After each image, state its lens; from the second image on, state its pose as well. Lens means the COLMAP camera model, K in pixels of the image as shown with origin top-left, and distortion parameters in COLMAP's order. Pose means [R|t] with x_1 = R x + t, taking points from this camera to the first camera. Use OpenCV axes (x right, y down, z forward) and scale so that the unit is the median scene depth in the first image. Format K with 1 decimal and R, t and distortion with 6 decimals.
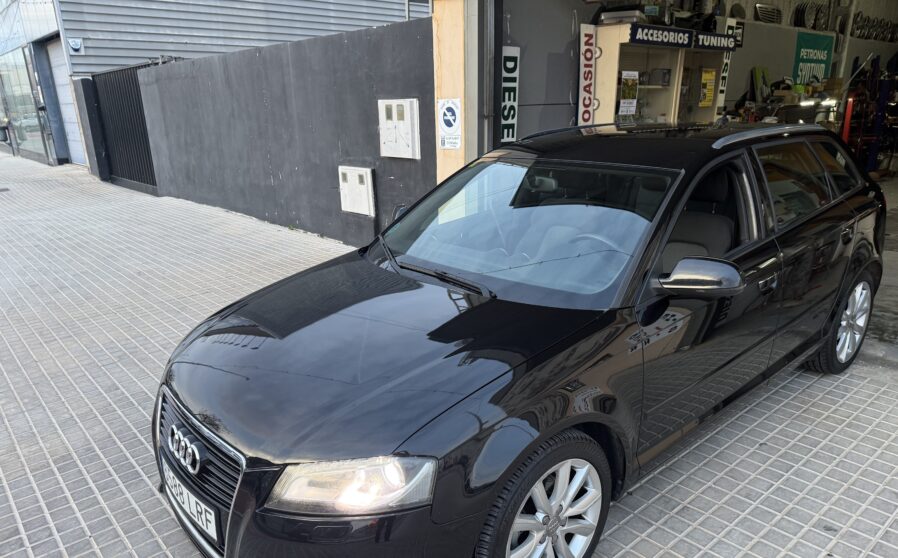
lens RADIAL K [[640.0, 0, 449.8], [0, 640.0, 281.6], [0, 0, 1]] dist [-0.000356, -0.031391]
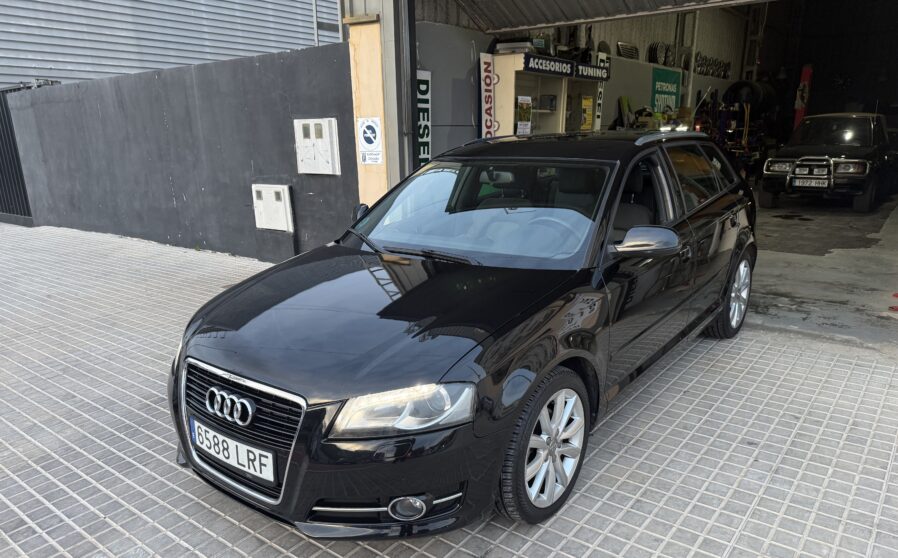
lens RADIAL K [[640.0, 0, 447.0], [0, 640.0, 276.8], [0, 0, 1]] dist [-0.000356, -0.031391]
pose [[0.981029, -0.039862, 0.189718, -0.080447], [0.050407, 0.997421, -0.051087, 0.037367], [-0.187192, 0.059681, 0.980509, -0.050724]]
